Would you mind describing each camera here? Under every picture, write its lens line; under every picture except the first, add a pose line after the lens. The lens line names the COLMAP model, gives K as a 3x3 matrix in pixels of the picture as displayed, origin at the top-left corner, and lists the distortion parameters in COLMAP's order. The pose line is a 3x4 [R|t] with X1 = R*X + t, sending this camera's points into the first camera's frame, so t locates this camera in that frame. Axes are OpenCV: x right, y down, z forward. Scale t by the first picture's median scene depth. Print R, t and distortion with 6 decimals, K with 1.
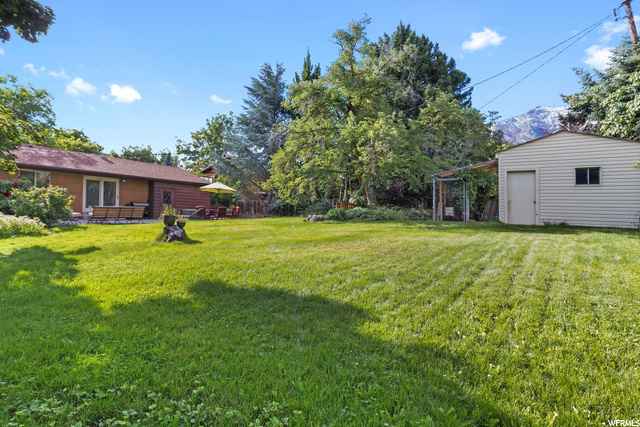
lens RADIAL K [[288.3, 0, 320.3], [0, 288.3, 203.0], [0, 0, 1]] dist [-0.001024, -0.000207]
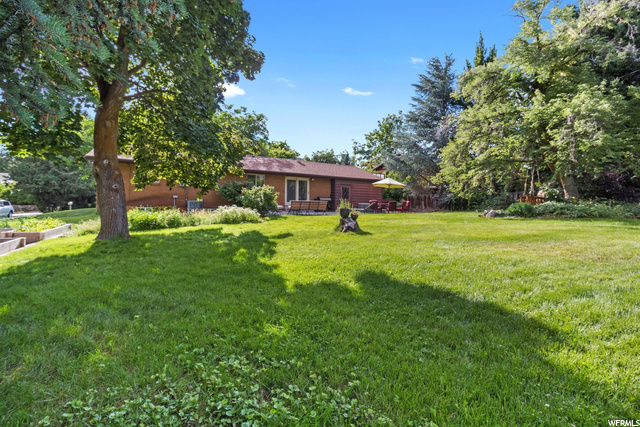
lens RADIAL K [[308.2, 0, 320.2], [0, 308.2, 190.6], [0, 0, 1]] dist [0.001639, 0.000174]
pose [[0.880154, -0.016365, -0.474407, -0.032162], [0.006376, 0.999723, -0.022658, -0.000960], [0.474646, 0.016918, 0.880014, -0.111919]]
